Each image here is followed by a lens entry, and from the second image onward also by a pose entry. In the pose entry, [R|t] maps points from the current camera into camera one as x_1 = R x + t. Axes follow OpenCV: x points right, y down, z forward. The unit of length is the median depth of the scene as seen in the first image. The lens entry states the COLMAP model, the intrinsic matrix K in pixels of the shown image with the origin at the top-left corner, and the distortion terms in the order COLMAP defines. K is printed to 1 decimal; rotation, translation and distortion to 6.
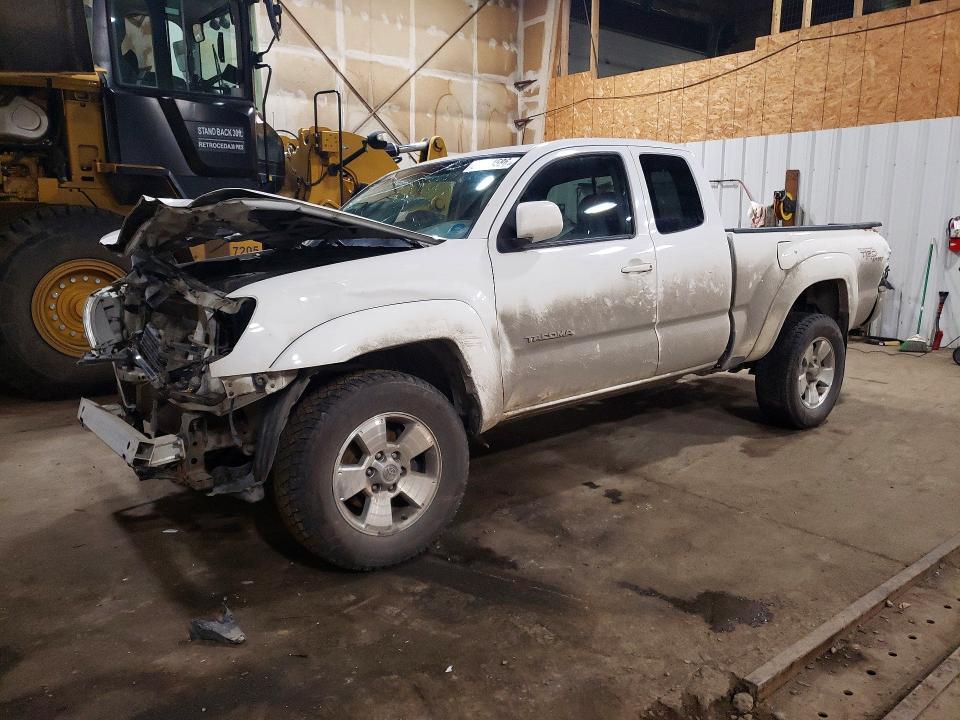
lens RADIAL K [[727.5, 0, 479.0], [0, 727.5, 351.6], [0, 0, 1]] dist [0.025631, -0.002887]
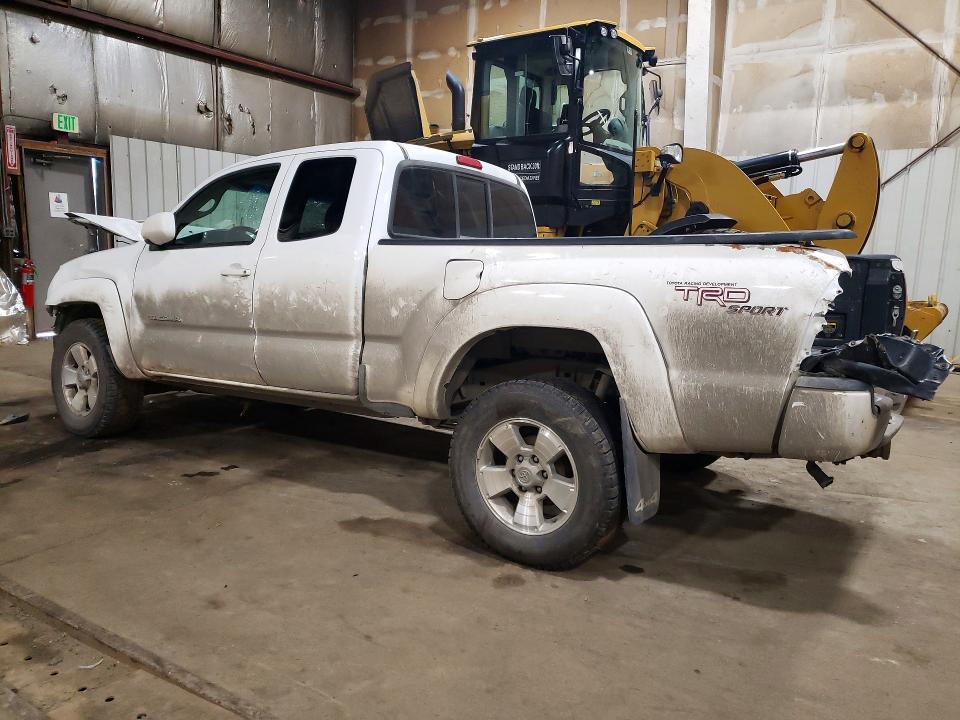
lens RADIAL K [[733.3, 0, 480.0], [0, 733.3, 360.0], [0, 0, 1]] dist [0.026427, -0.006953]
pose [[0.315992, 0.148204, -0.937115, 1.302635], [-0.184782, 0.978423, 0.092430, -0.149750], [0.930594, 0.143955, 0.336560, 0.957882]]
